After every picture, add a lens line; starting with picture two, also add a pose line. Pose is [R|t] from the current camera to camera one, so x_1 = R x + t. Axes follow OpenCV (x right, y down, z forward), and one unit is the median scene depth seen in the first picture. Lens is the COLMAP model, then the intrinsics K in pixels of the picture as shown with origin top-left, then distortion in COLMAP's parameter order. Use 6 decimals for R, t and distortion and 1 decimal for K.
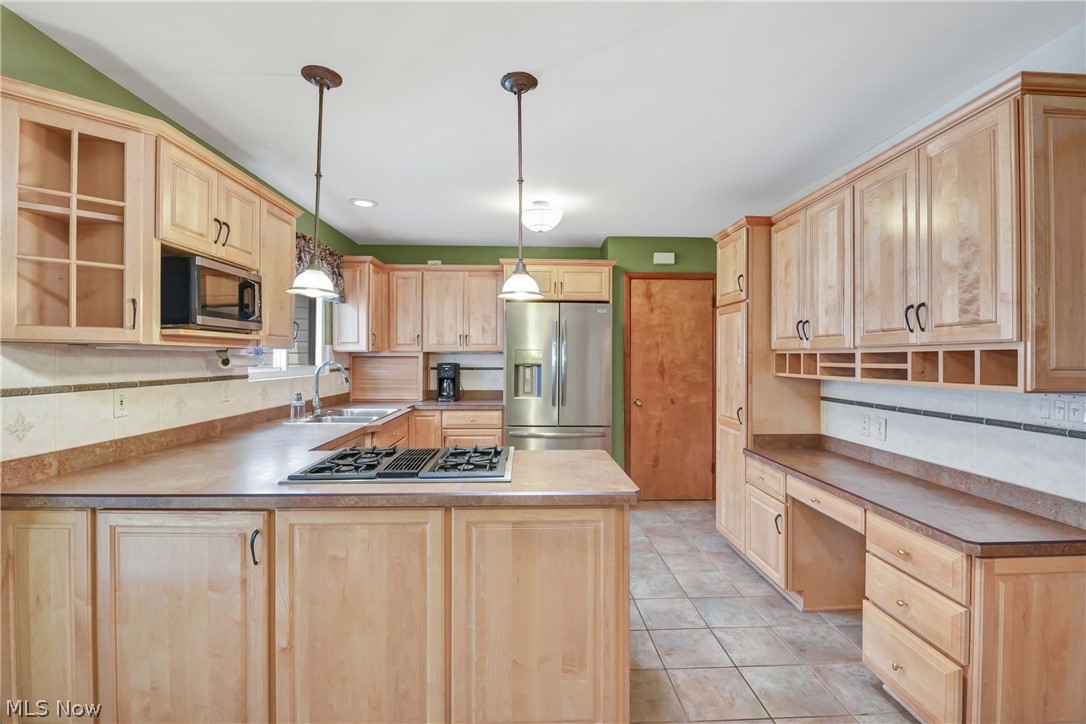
lens RADIAL K [[501.3, 0, 543.9], [0, 501.3, 357.1], [0, 0, 1]] dist [-0.000038, -0.010047]
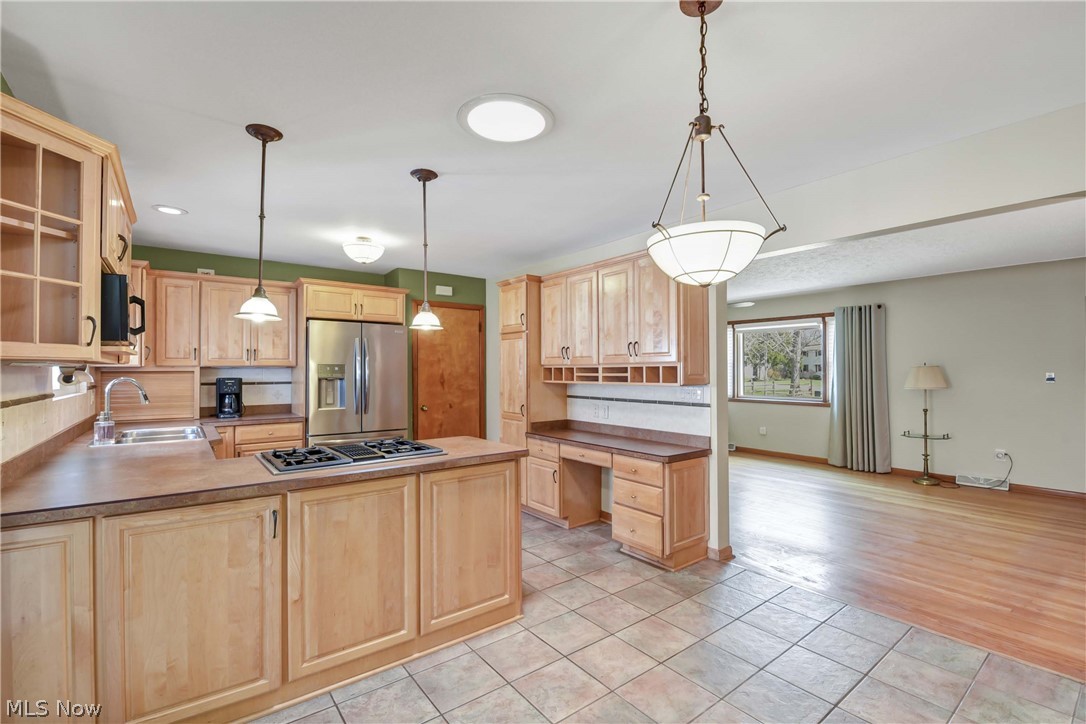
lens RADIAL K [[489.8, 0, 559.4], [0, 489.8, 365.5], [0, 0, 1]] dist [-0.003452, -0.001224]
pose [[0.805876, -0.000086, 0.592085, -0.423364], [0.005581, 0.999957, -0.007452, -0.002792], [-0.592059, 0.009310, 0.805841, -0.243214]]
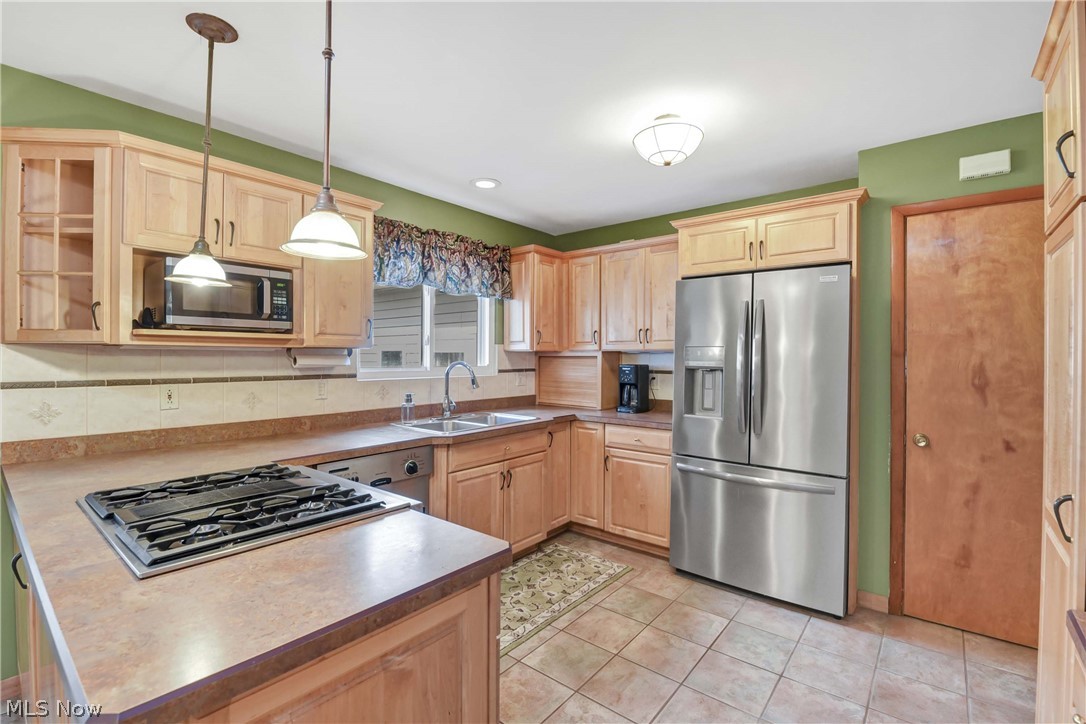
lens RADIAL K [[491.0, 0, 540.1], [0, 491.0, 358.5], [0, 0, 1]] dist [-0.000582, -0.007854]
pose [[0.747025, 0.002699, -0.664791, 0.397363], [-0.001872, 0.999996, 0.001957, 0.000802], [0.664794, -0.000218, 0.747027, 0.561430]]
